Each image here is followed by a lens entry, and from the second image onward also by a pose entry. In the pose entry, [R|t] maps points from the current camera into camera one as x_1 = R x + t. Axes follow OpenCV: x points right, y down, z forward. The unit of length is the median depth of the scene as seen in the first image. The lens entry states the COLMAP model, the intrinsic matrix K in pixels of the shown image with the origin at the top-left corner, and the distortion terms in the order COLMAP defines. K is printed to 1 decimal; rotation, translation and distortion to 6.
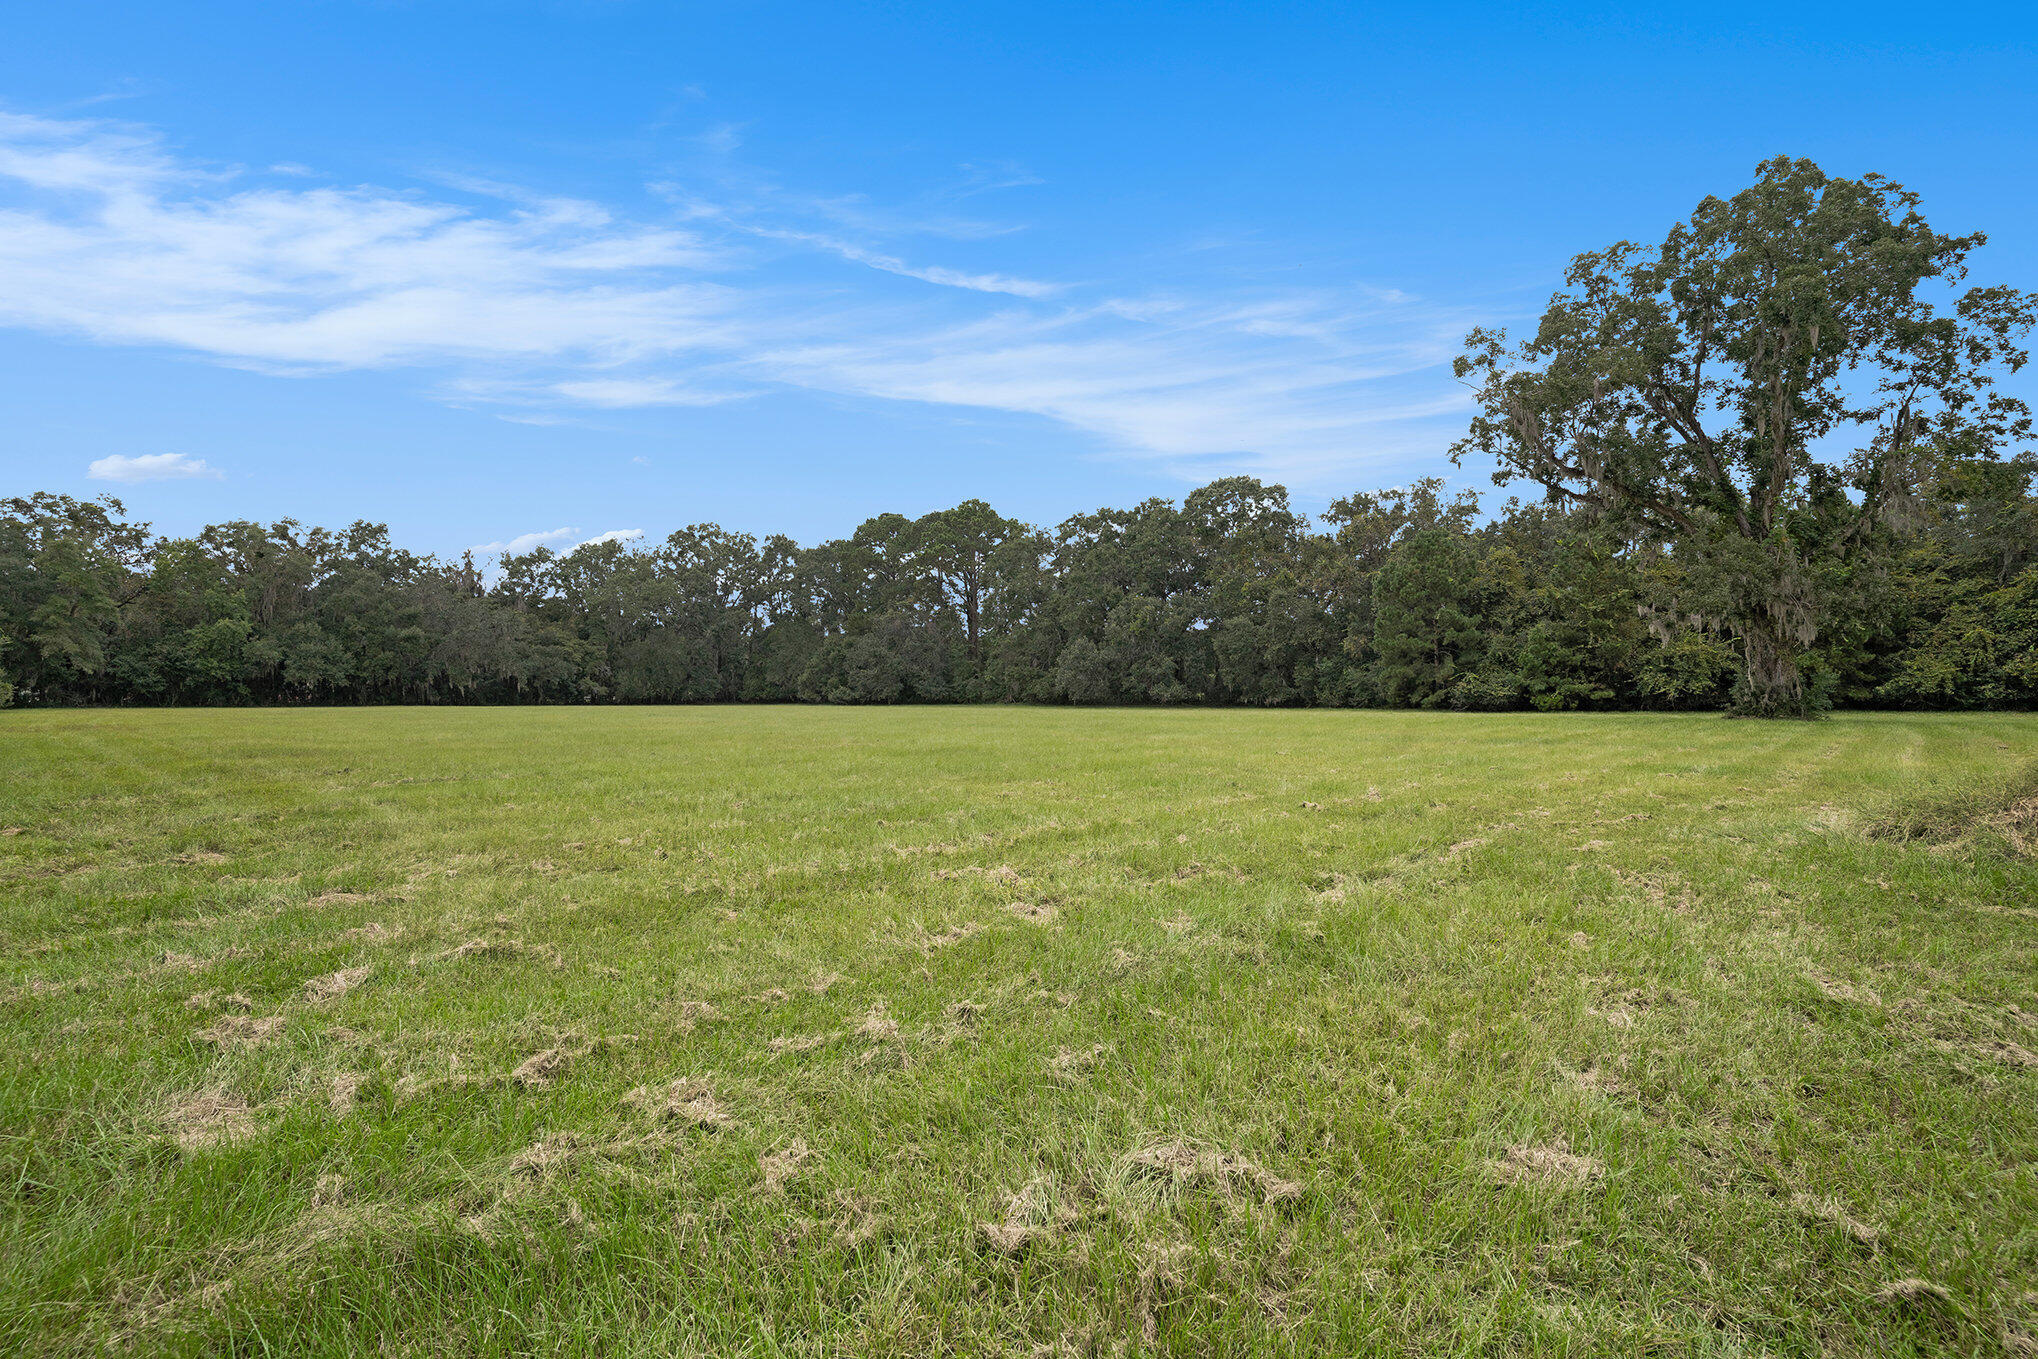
lens RADIAL K [[1122.0, 0, 1029.2], [0, 1122.0, 668.6], [0, 0, 1]] dist [0.000550, -0.000217]
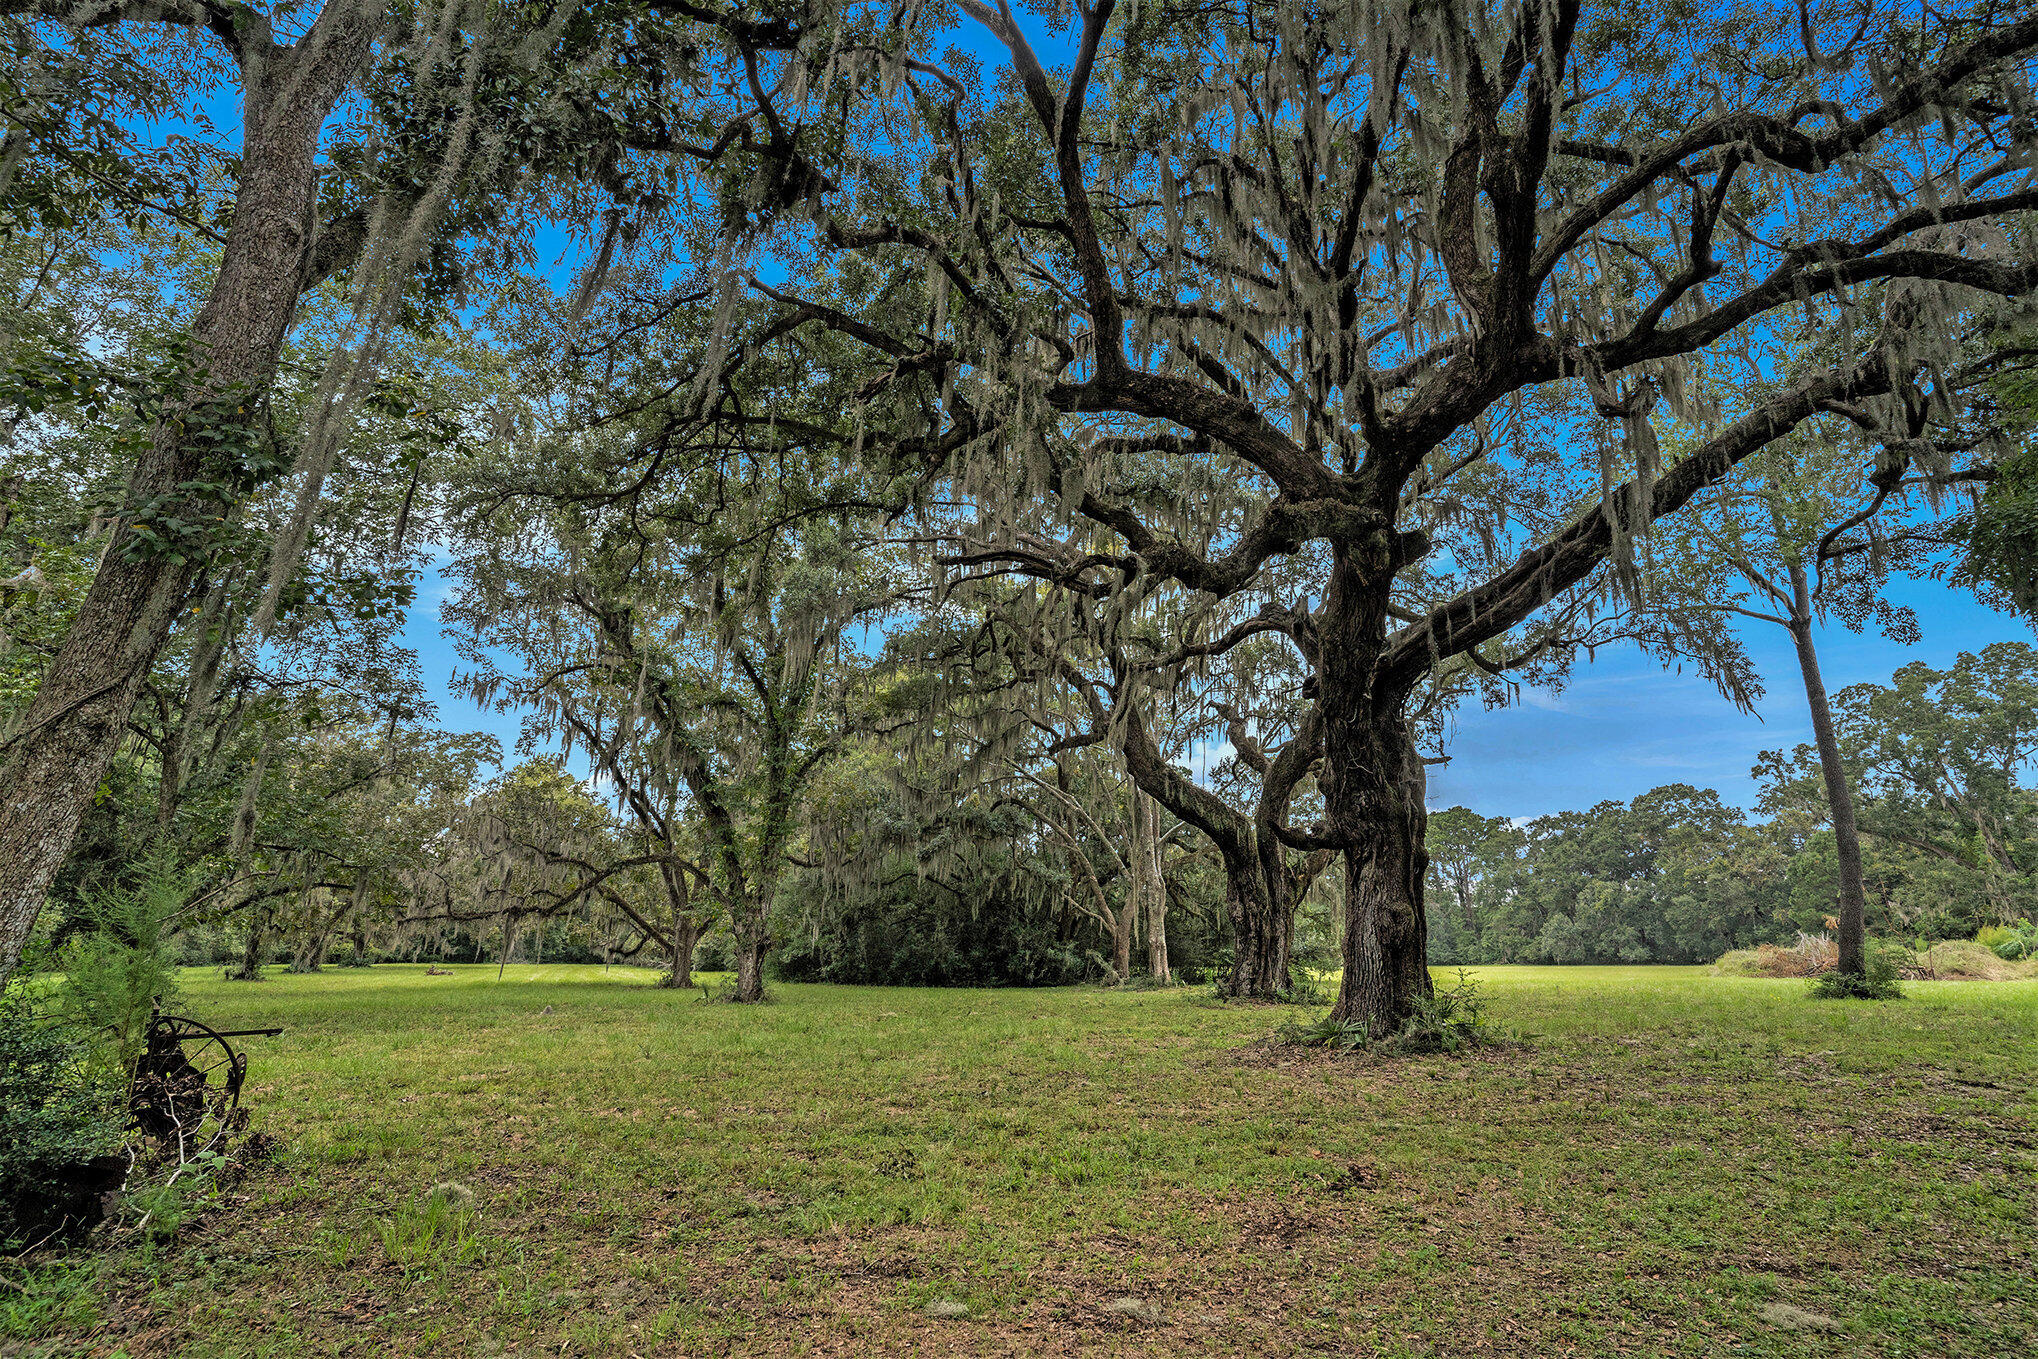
lens RADIAL K [[1122.0, 0, 1015.5], [0, 1122.0, 676.1], [0, 0, 1]] dist [0.000550, -0.000217]
pose [[0.917954, -0.109731, -0.381207, -0.006507], [0.022139, 0.973653, -0.226957, -0.013216], [0.396068, 0.199897, 0.896198, -0.514761]]
